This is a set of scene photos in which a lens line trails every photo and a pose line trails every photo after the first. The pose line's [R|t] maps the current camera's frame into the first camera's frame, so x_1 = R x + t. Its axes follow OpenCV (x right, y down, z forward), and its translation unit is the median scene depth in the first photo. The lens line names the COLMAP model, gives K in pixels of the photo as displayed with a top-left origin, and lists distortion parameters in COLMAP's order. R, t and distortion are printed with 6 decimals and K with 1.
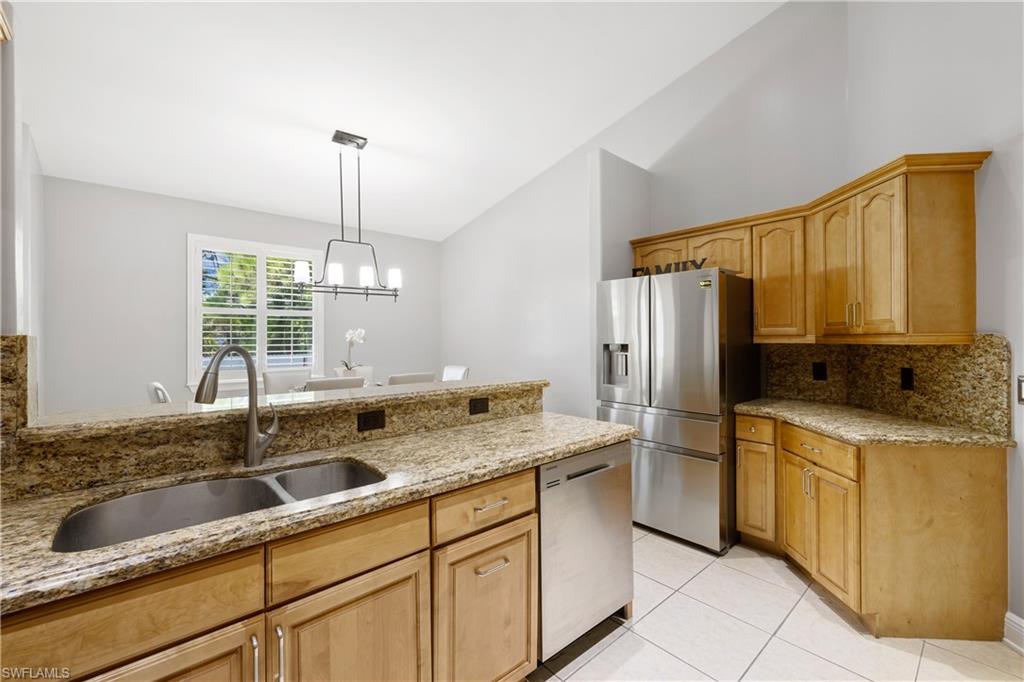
lens RADIAL K [[427.7, 0, 506.4], [0, 427.7, 342.7], [0, 0, 1]] dist [-0.002802, 0.000301]
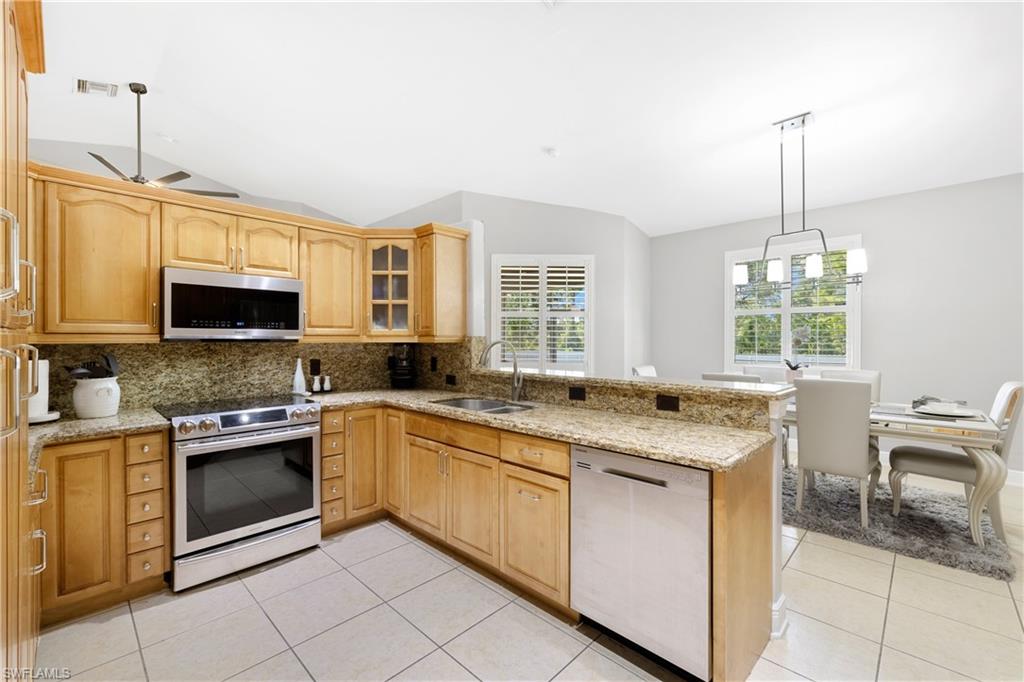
lens RADIAL K [[427.7, 0, 498.3], [0, 427.7, 340.3], [0, 0, 1]] dist [-0.002802, 0.000301]
pose [[0.063218, 0.009034, -0.997959, 0.916430], [-0.006229, 0.999943, 0.008658, -0.008415], [0.997980, 0.005669, 0.063271, 0.522449]]
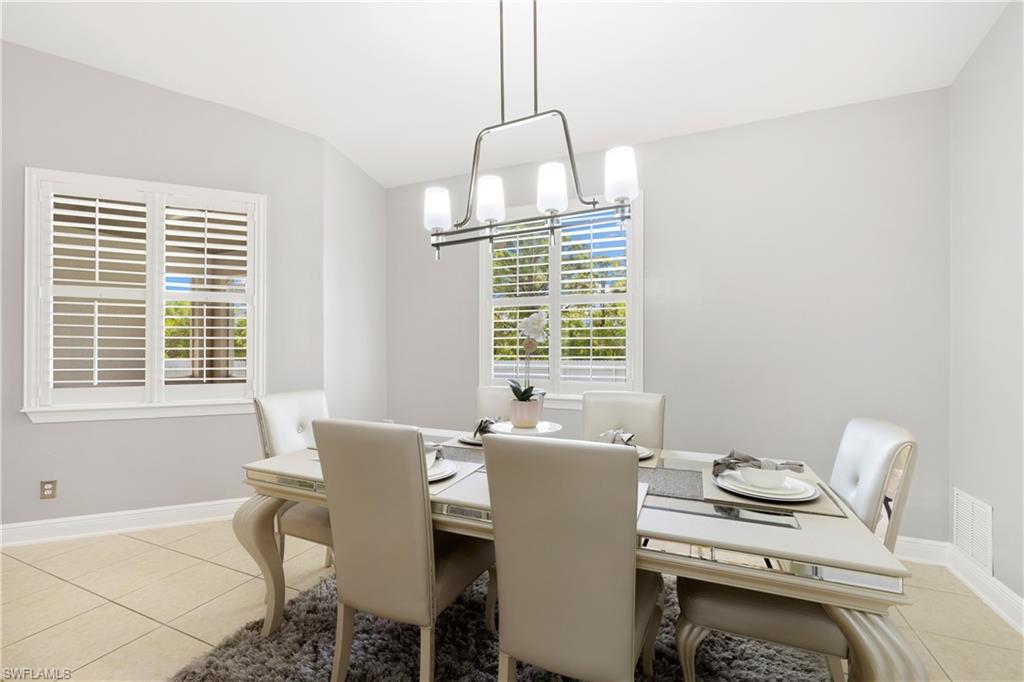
lens RADIAL K [[427.7, 0, 507.5], [0, 427.7, 344.6], [0, 0, 1]] dist [-0.002802, 0.000301]
pose [[0.420691, 0.002839, -0.907199, 0.082275], [-0.006052, 0.999982, 0.000322, 0.003982], [0.907184, 0.005355, 0.420701, 1.384675]]
